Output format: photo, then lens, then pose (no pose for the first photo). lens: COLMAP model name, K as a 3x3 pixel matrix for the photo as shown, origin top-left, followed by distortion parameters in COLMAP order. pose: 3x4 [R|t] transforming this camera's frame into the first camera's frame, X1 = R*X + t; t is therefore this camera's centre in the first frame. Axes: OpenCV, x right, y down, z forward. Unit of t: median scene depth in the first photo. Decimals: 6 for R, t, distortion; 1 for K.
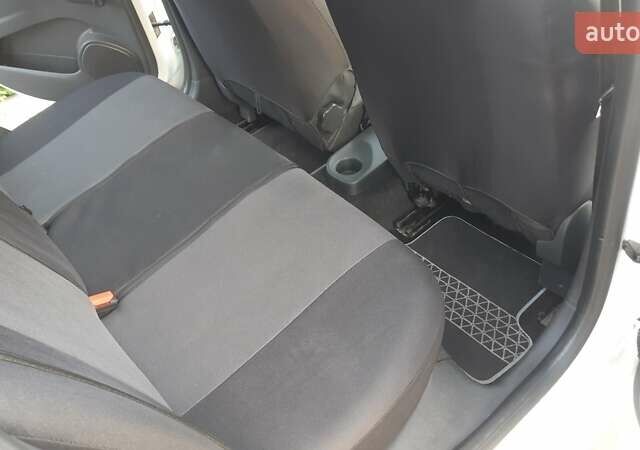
lens RADIAL K [[581.0, 0, 318.2], [0, 581.0, 224.3], [0, 0, 1]] dist [0.152936, -0.258822]
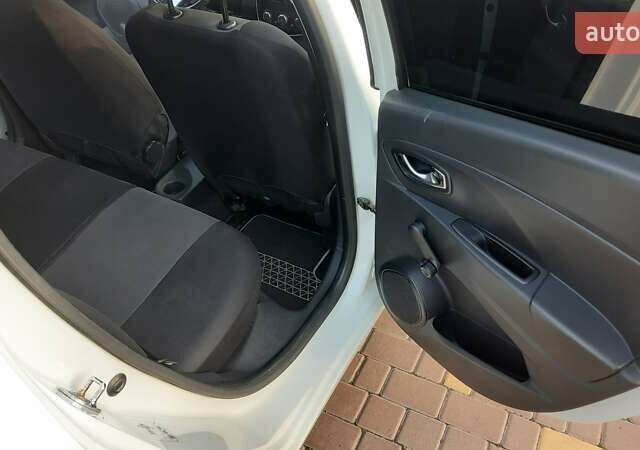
lens RADIAL K [[581.0, 0, 318.2], [0, 581.0, 224.3], [0, 0, 1]] dist [0.152936, -0.258822]
pose [[0.939650, -0.154411, 0.305310, -0.054760], [0.176751, 0.983144, -0.046758, 0.094576], [-0.292944, 0.097900, 0.951104, -0.299473]]
